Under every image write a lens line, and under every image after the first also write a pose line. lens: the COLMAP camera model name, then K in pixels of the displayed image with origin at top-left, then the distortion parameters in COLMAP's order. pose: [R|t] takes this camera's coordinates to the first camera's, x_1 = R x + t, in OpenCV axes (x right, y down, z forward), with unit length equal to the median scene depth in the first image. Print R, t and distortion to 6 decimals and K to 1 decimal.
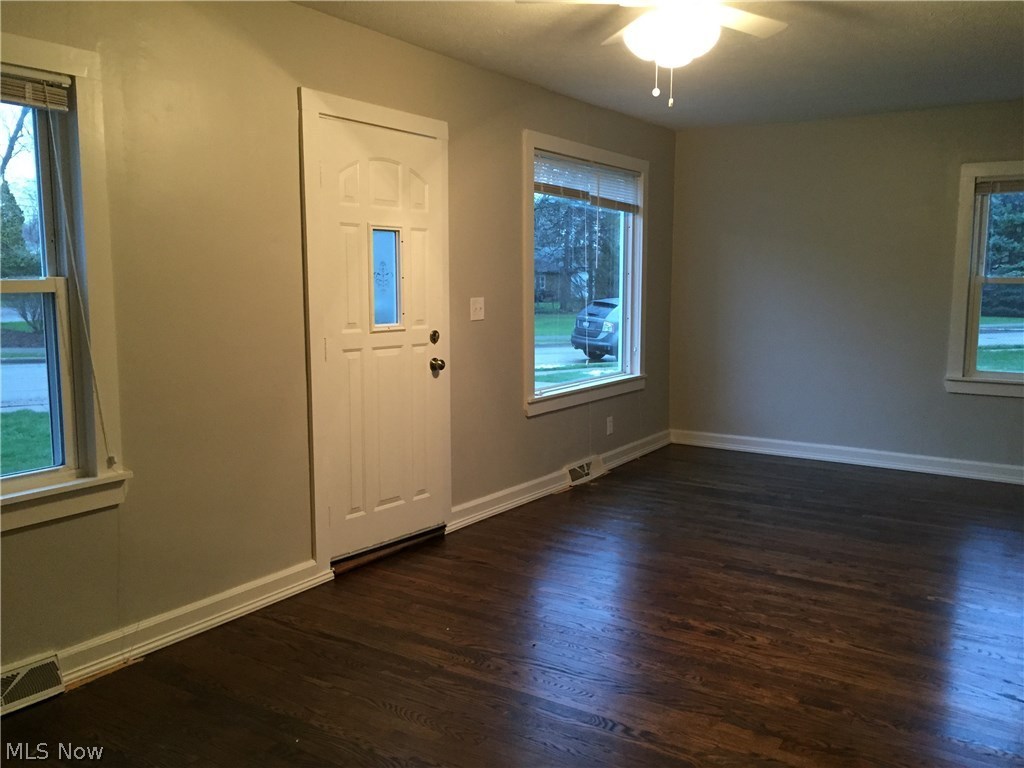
lens RADIAL K [[859.2, 0, 515.7], [0, 859.2, 383.9], [0, 0, 1]] dist [0.064817, -0.066888]
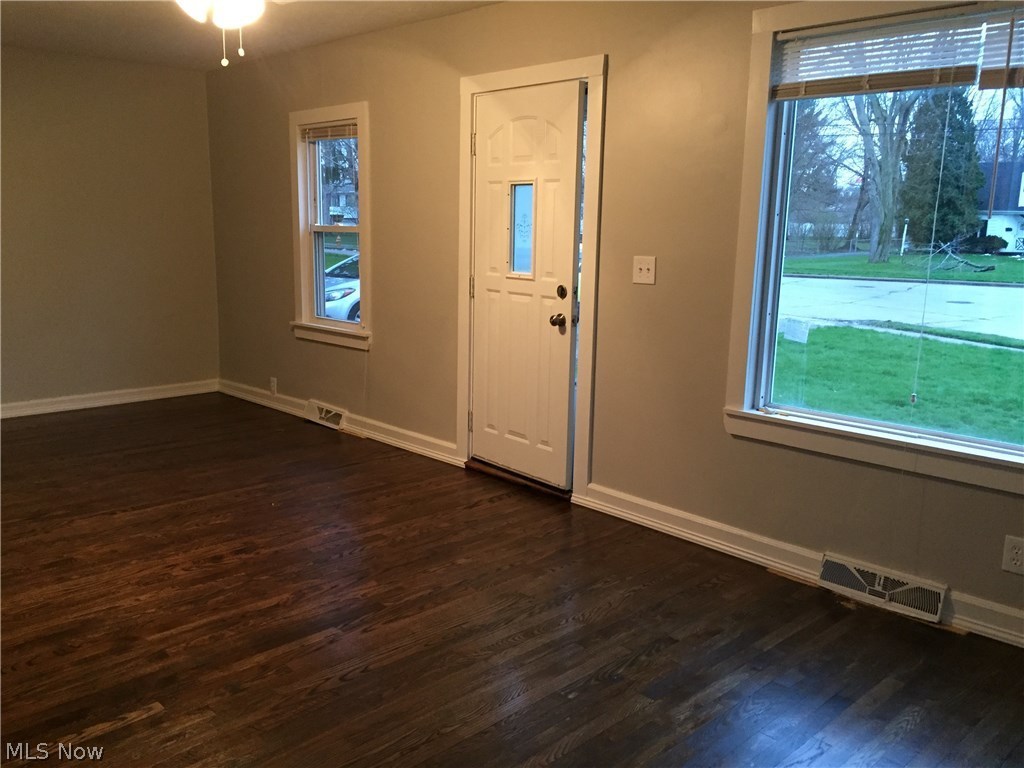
lens RADIAL K [[859.2, 0, 514.7], [0, 859.2, 386.2], [0, 0, 1]] dist [0.064817, -0.066888]
pose [[-0.203688, 0.175893, -0.963106, 0.926498], [-0.140194, 0.968351, 0.206501, -0.154161], [0.968946, 0.177084, -0.172583, 1.213997]]
